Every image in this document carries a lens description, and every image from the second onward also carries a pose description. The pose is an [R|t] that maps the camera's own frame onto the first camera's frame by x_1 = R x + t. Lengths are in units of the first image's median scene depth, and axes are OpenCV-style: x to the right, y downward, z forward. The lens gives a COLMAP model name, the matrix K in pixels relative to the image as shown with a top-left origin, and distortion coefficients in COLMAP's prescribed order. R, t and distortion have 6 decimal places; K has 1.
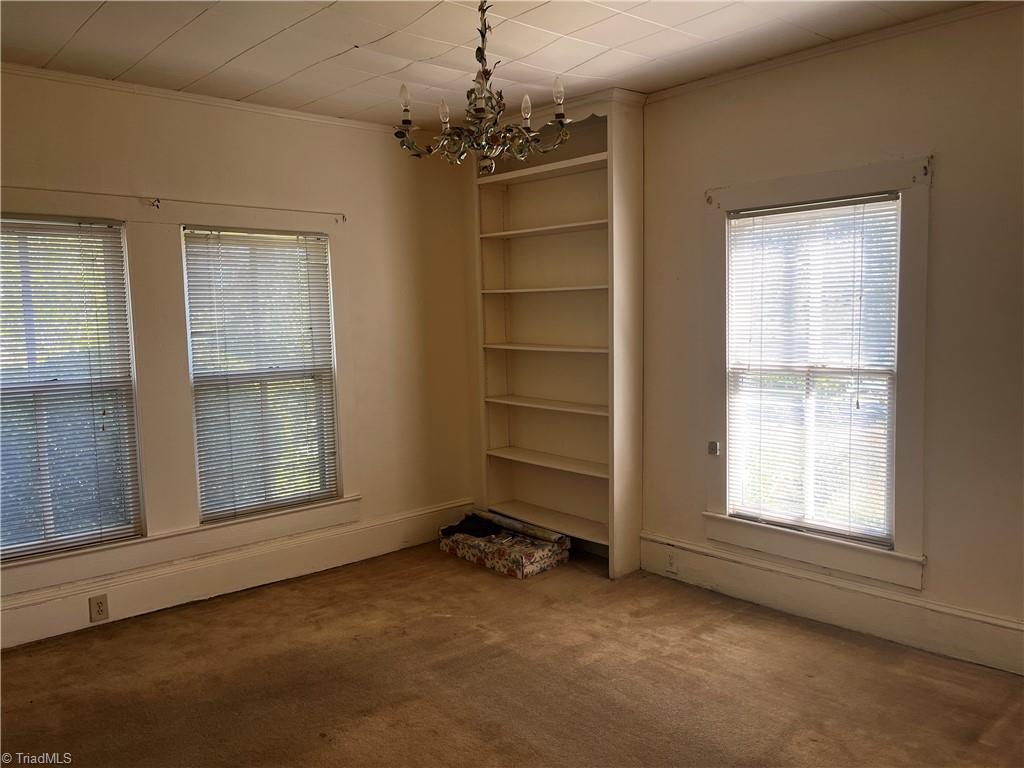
lens RADIAL K [[798.5, 0, 512.0], [0, 798.5, 384.0], [0, 0, 1]] dist [0.041130, -0.001009]
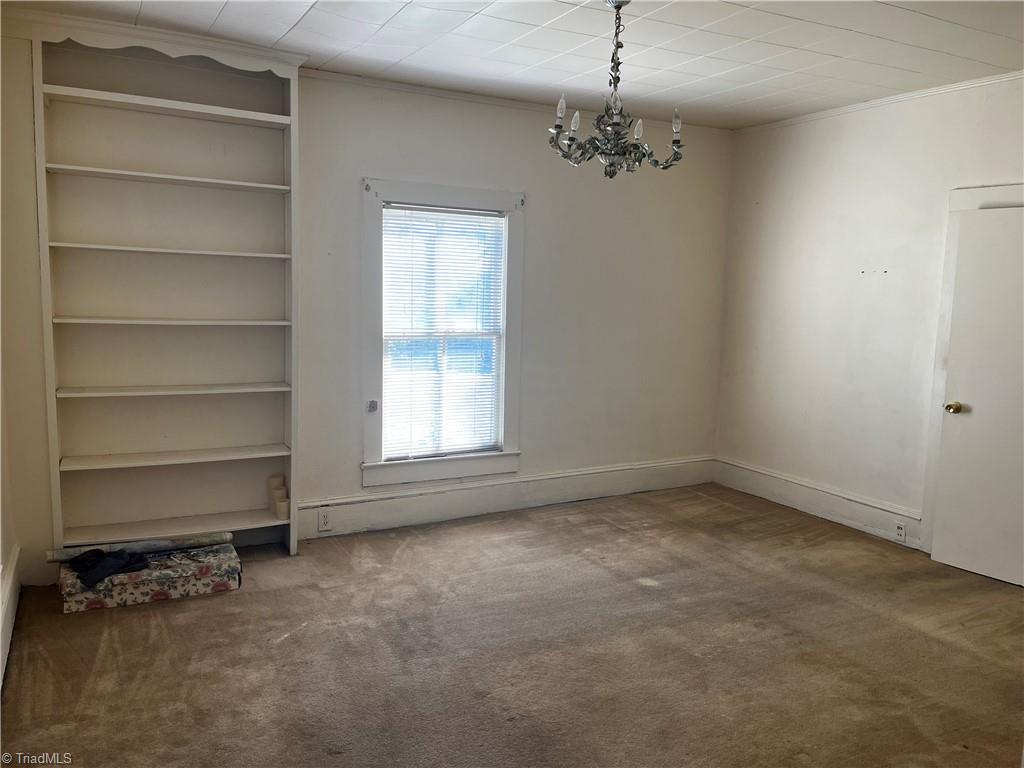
lens RADIAL K [[798.5, 0, 512.0], [0, 798.5, 384.0], [0, 0, 1]] dist [0.041130, -0.001009]
pose [[0.215888, -0.089823, 0.972278, -0.833244], [0.062385, 0.994994, 0.078070, -0.029027], [-0.974423, 0.043802, 0.220411, 0.563112]]
